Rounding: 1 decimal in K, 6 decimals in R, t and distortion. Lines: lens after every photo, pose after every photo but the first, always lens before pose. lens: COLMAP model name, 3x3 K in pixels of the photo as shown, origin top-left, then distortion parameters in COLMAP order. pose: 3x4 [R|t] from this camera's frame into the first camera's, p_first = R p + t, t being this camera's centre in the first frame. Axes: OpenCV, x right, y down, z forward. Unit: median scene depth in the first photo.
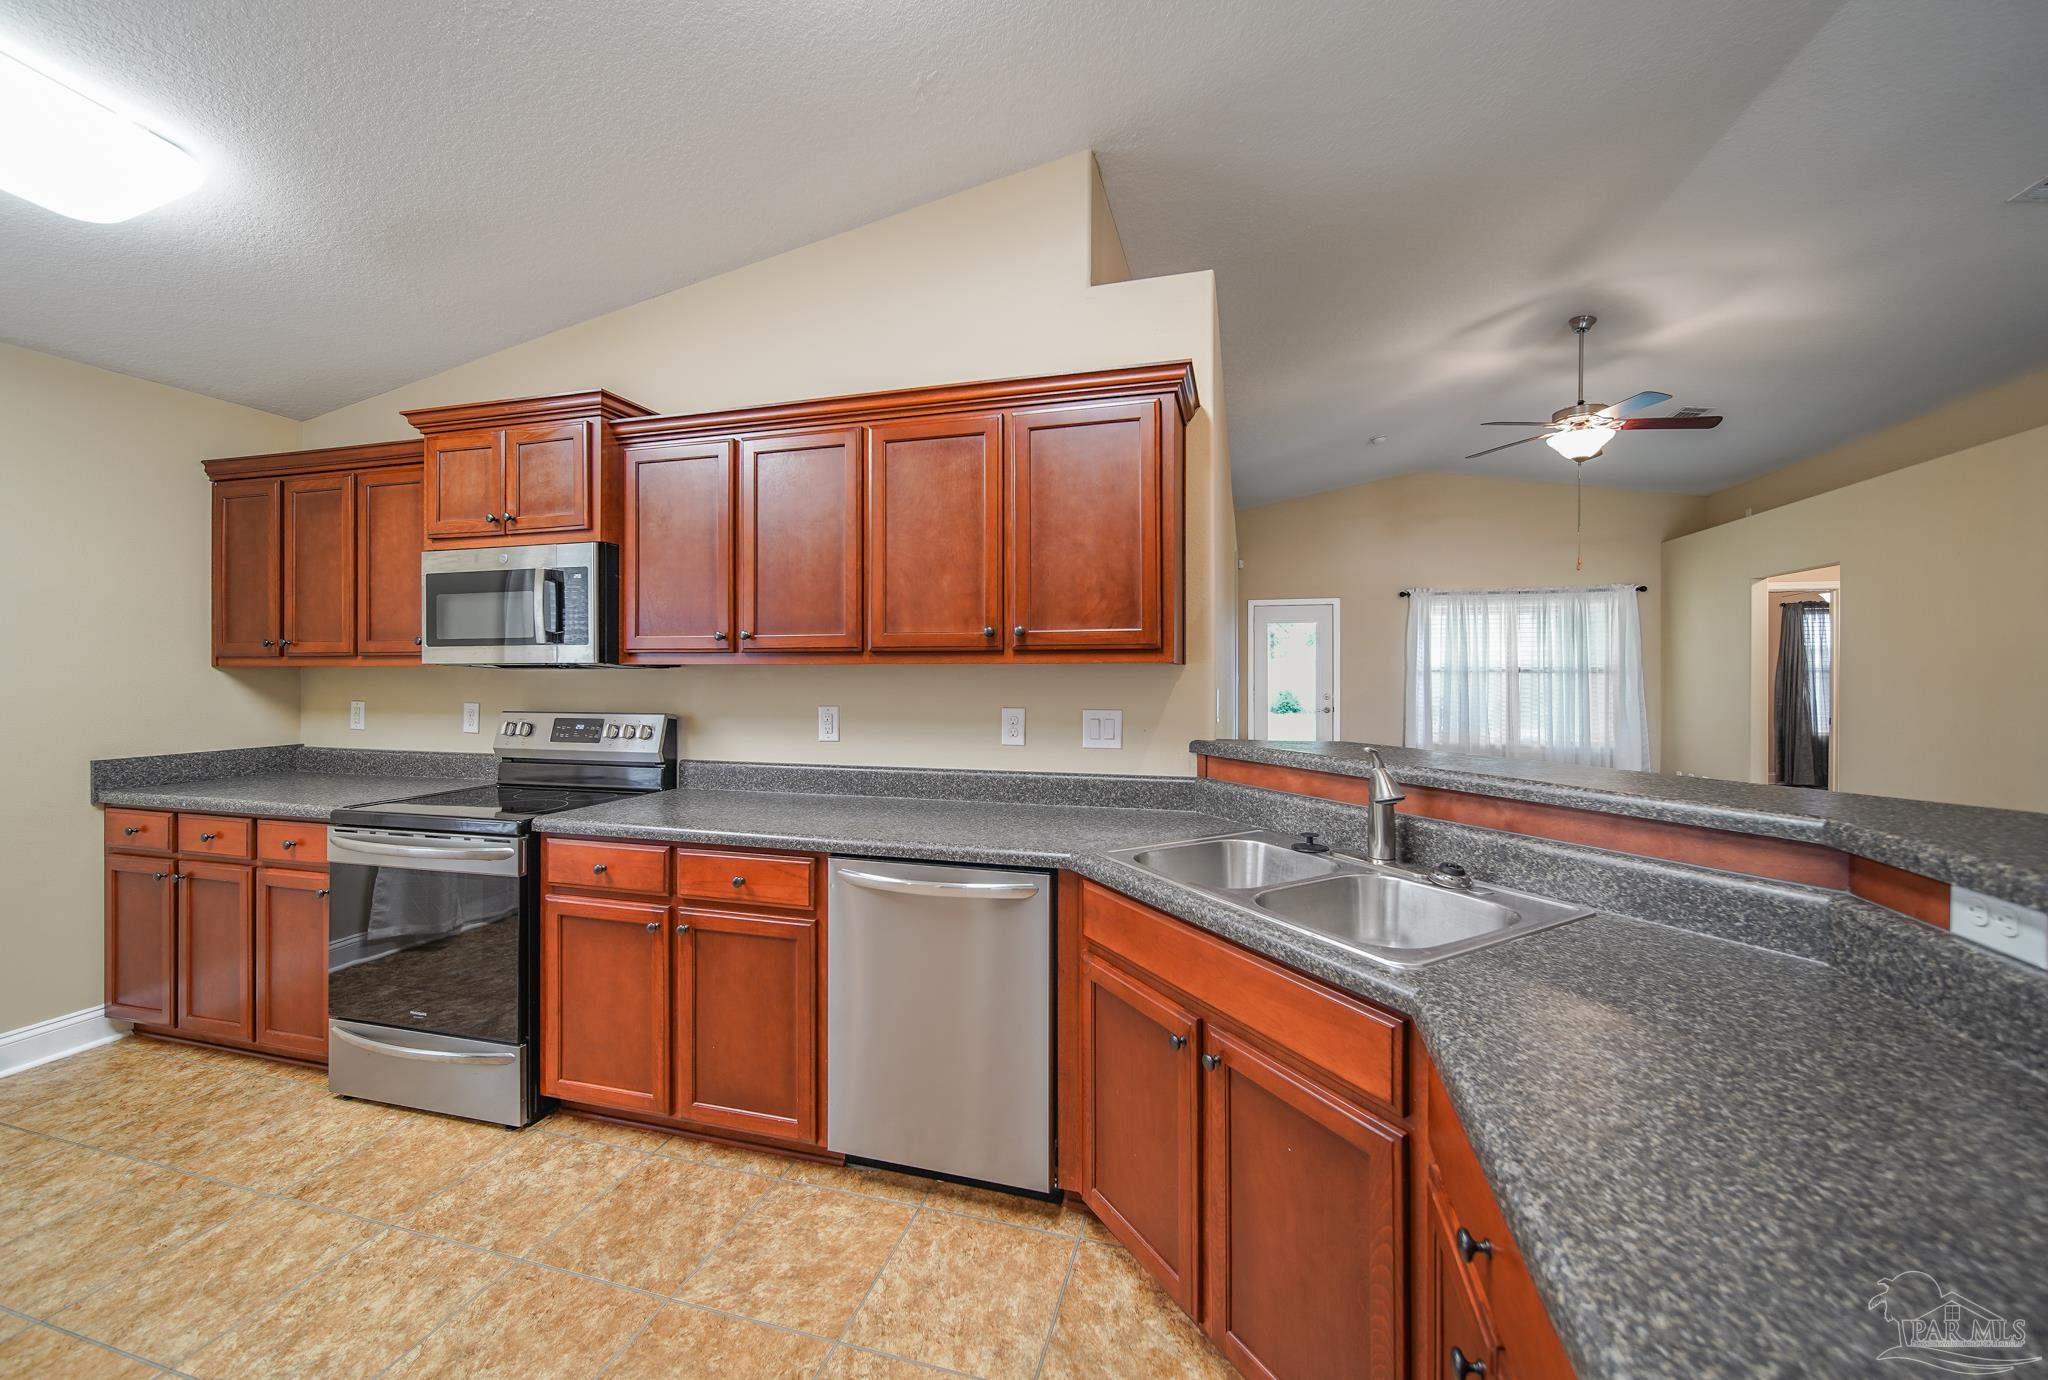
lens RADIAL K [[790.2, 0, 1030.0], [0, 790.2, 661.8], [0, 0, 1]] dist [-0.004065, -0.000191]
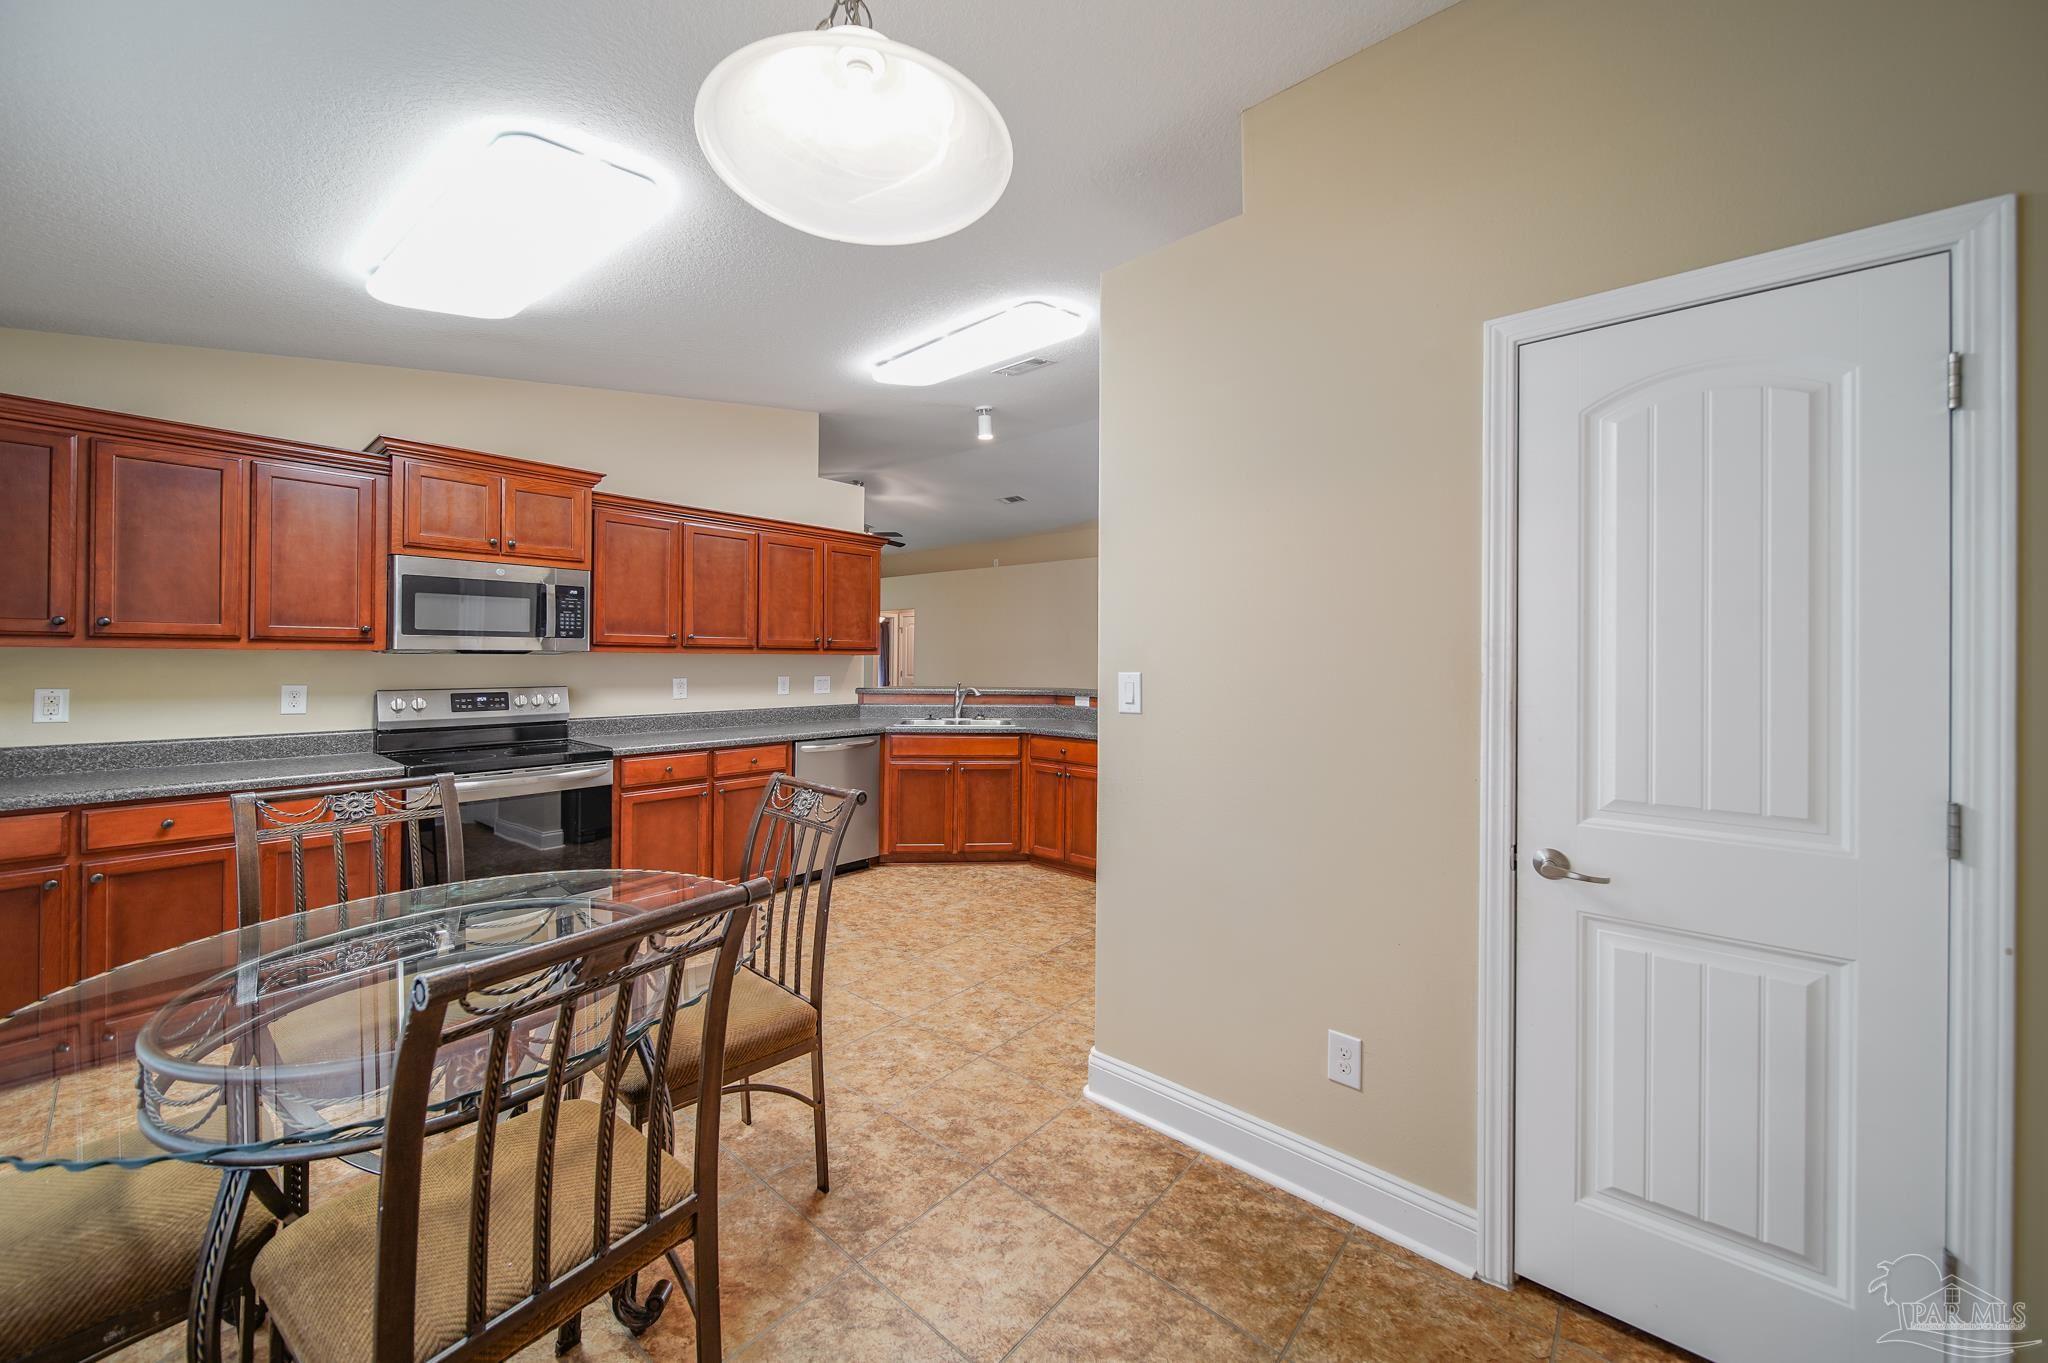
lens RADIAL K [[766.1, 0, 1023.5], [0, 766.1, 655.8], [0, 0, 1]] dist [-0.001388, -0.000168]
pose [[0.429075, 0.007977, 0.903234, -1.587208], [-0.012224, 0.999921, -0.003024, 0.005298], [-0.903186, -0.009744, 0.429139, -0.401457]]
